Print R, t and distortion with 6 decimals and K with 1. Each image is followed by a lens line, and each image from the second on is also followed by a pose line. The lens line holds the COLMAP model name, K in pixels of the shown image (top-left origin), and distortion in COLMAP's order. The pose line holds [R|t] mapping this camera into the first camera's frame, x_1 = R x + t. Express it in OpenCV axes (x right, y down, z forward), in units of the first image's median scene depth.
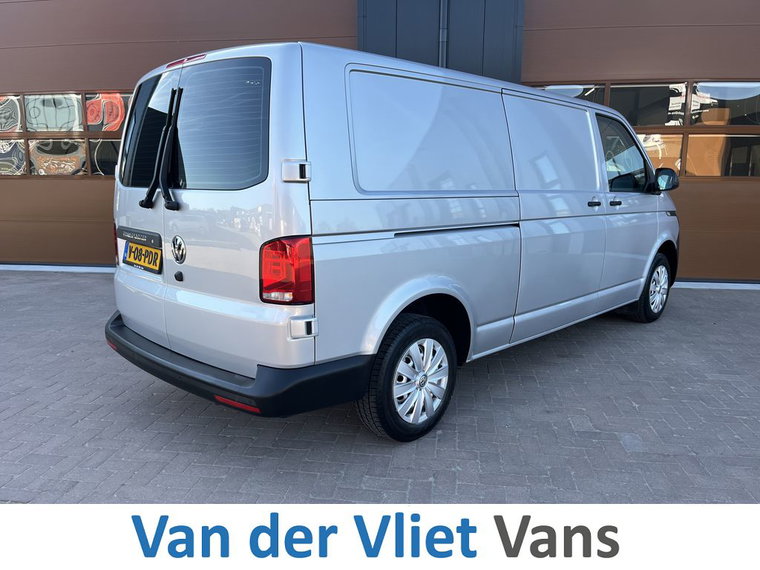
lens RADIAL K [[574.6, 0, 380.0], [0, 574.6, 285.0], [0, 0, 1]] dist [0.064375, -0.089215]
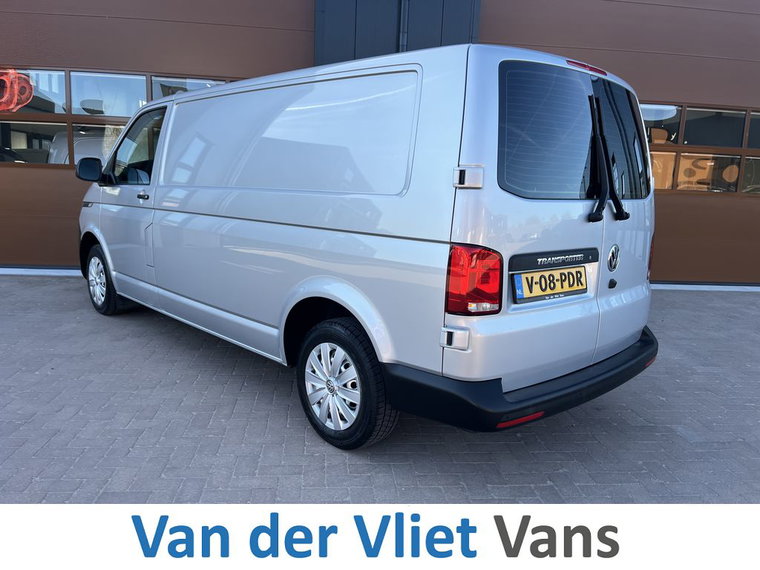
lens RADIAL K [[574.6, 0, 380.0], [0, 574.6, 285.0], [0, 0, 1]] dist [0.064375, -0.089215]
pose [[0.972115, -0.005281, 0.234444, -0.309198], [0.005037, 0.999986, 0.001640, -0.010676], [-0.234449, -0.000414, 0.972128, 0.055729]]
